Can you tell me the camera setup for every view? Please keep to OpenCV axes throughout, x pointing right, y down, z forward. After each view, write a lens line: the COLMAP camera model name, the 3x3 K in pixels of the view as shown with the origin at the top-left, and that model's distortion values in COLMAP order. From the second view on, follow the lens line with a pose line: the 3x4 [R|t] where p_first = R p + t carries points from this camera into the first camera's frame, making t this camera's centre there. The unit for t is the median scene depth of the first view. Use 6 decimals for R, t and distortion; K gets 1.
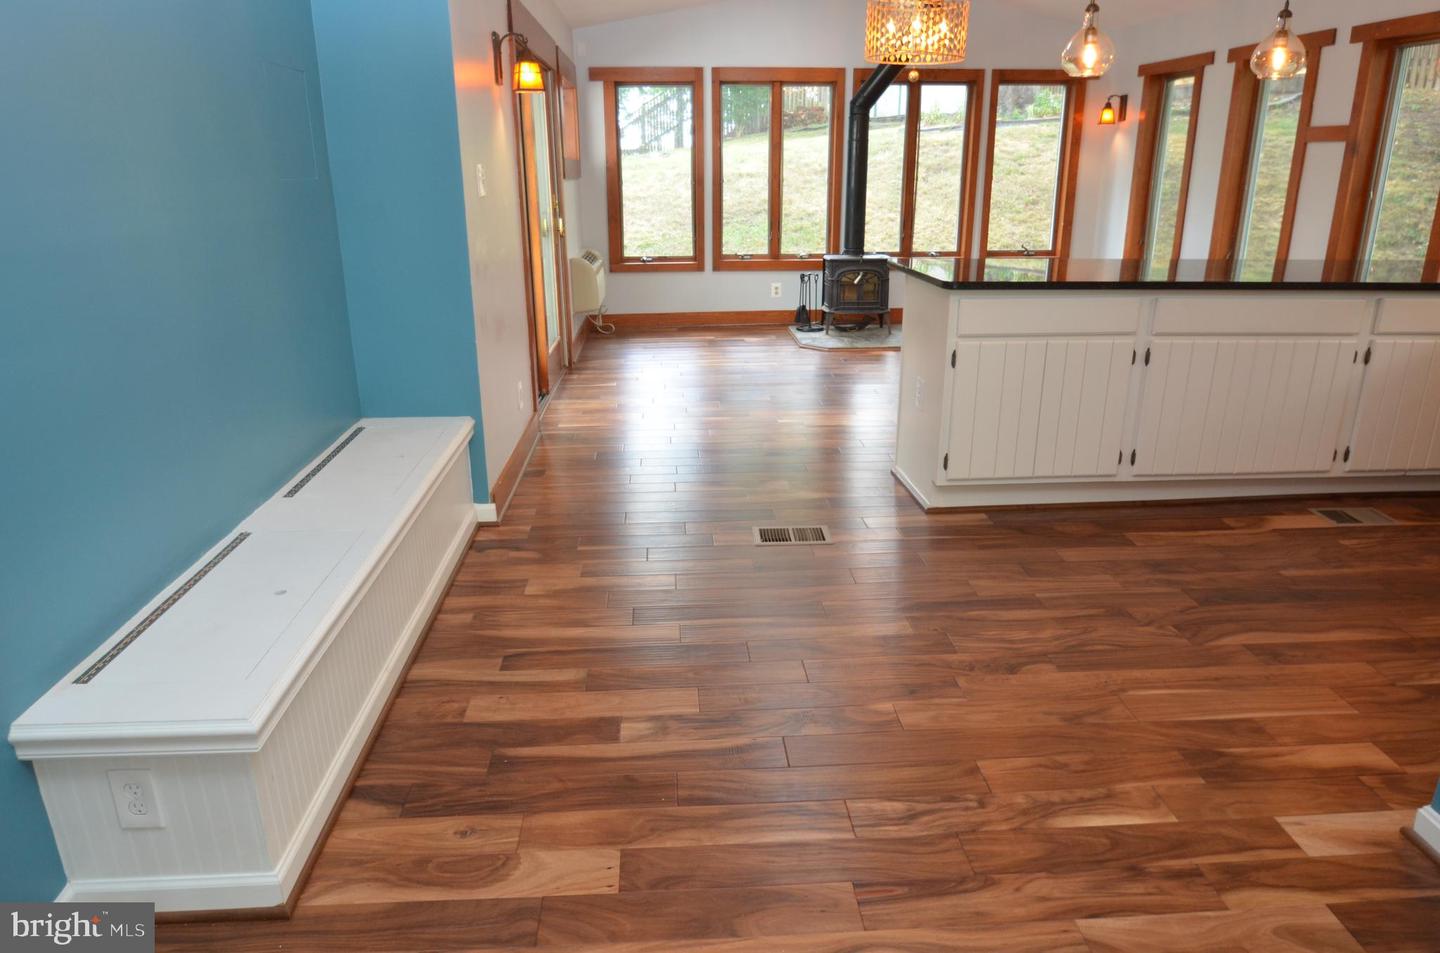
lens RADIAL K [[951.8, 0, 712.9], [0, 951.8, 479.5], [0, 0, 1]] dist [-0.029043, -0.003542]
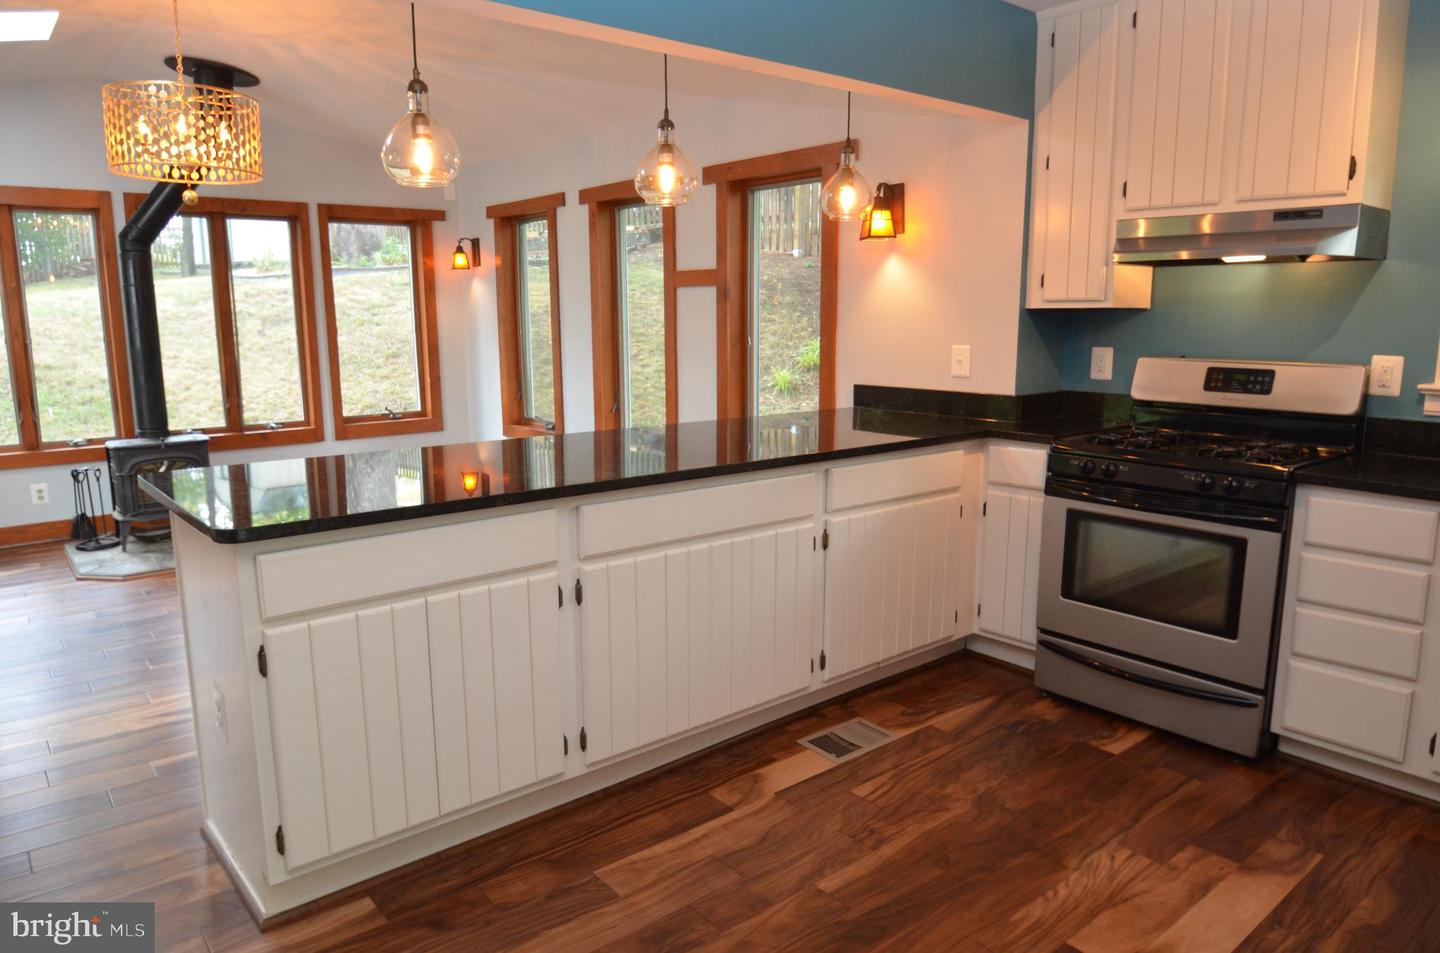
lens RADIAL K [[951.8, 0, 725.0], [0, 951.8, 474.5], [0, 0, 1]] dist [-0.029043, -0.003542]
pose [[0.801731, -0.100974, 0.589094, 0.094616], [0.189964, 0.977567, -0.090973, -0.079233], [-0.566693, 0.184842, 0.802927, 0.235304]]
